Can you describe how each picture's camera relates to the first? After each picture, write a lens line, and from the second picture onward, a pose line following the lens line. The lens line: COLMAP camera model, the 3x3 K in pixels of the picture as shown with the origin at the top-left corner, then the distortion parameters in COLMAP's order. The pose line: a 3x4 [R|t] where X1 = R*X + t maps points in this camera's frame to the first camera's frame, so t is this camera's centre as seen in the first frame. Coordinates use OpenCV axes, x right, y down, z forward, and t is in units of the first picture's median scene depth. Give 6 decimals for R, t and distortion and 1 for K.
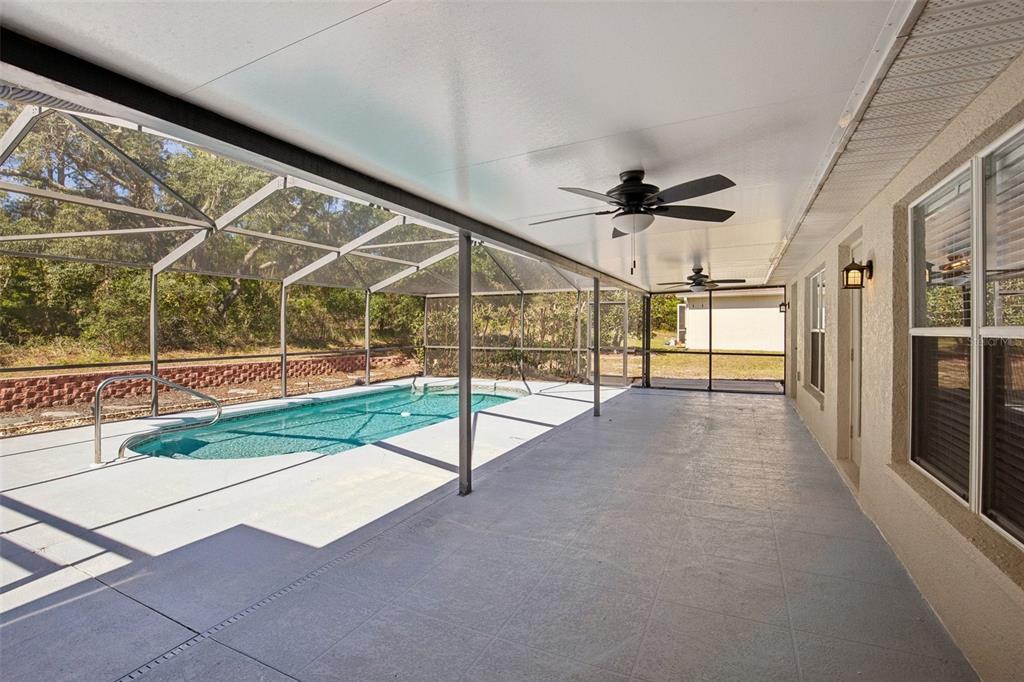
lens RADIAL K [[471.3, 0, 510.6], [0, 471.3, 333.6], [0, 0, 1]] dist [-0.003121, 0.001001]
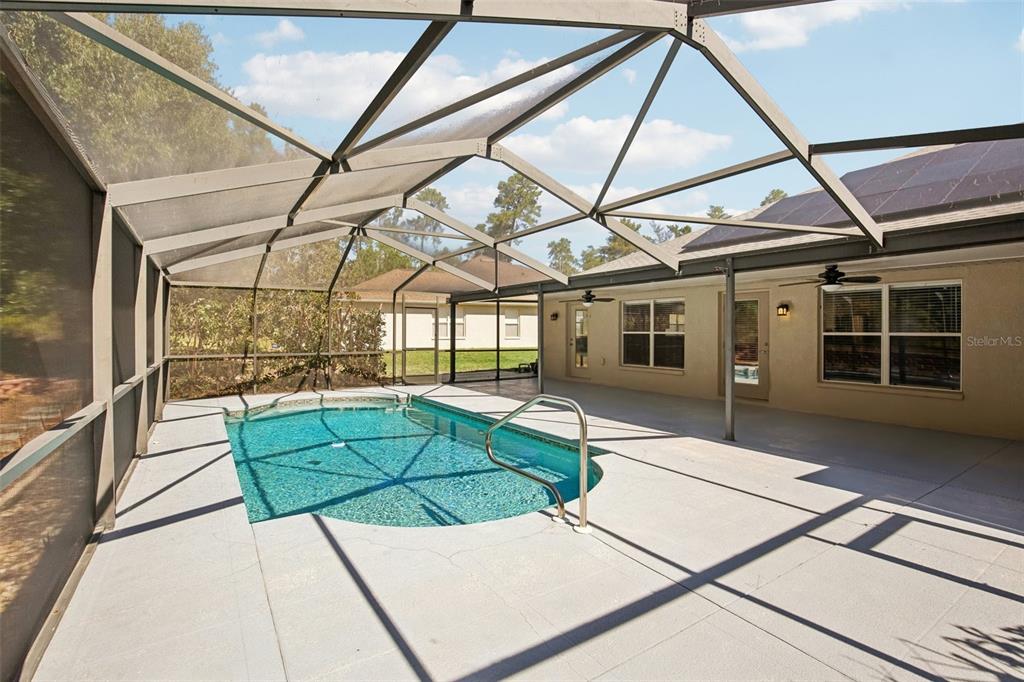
lens RADIAL K [[471.3, 0, 508.0], [0, 471.3, 342.2], [0, 0, 1]] dist [-0.003121, 0.001001]
pose [[0.489491, -0.016125, 0.871859, -0.683404], [0.003885, 0.999859, 0.016311, -0.001321], [-0.872000, -0.004597, 0.489485, 0.341612]]
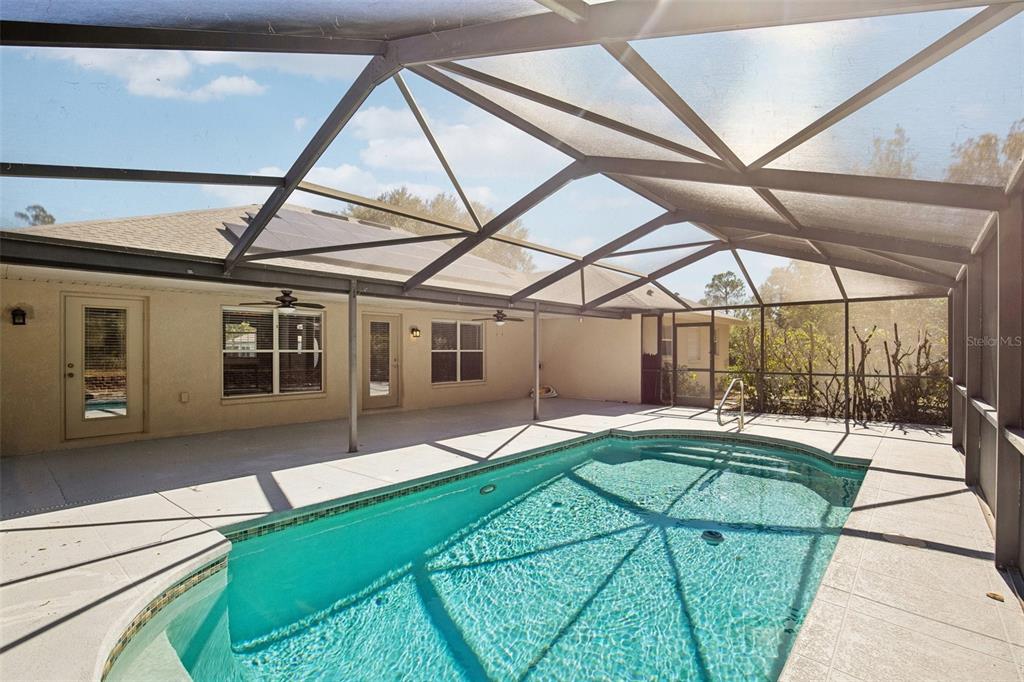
lens RADIAL K [[471.3, 0, 503.2], [0, 471.3, 348.5], [0, 0, 1]] dist [-0.003121, 0.001001]
pose [[-0.968880, 0.002708, 0.247518, -0.194779], [0.003582, 0.999989, 0.003080, -0.009192], [-0.247507, 0.003871, -0.968878, 1.306127]]
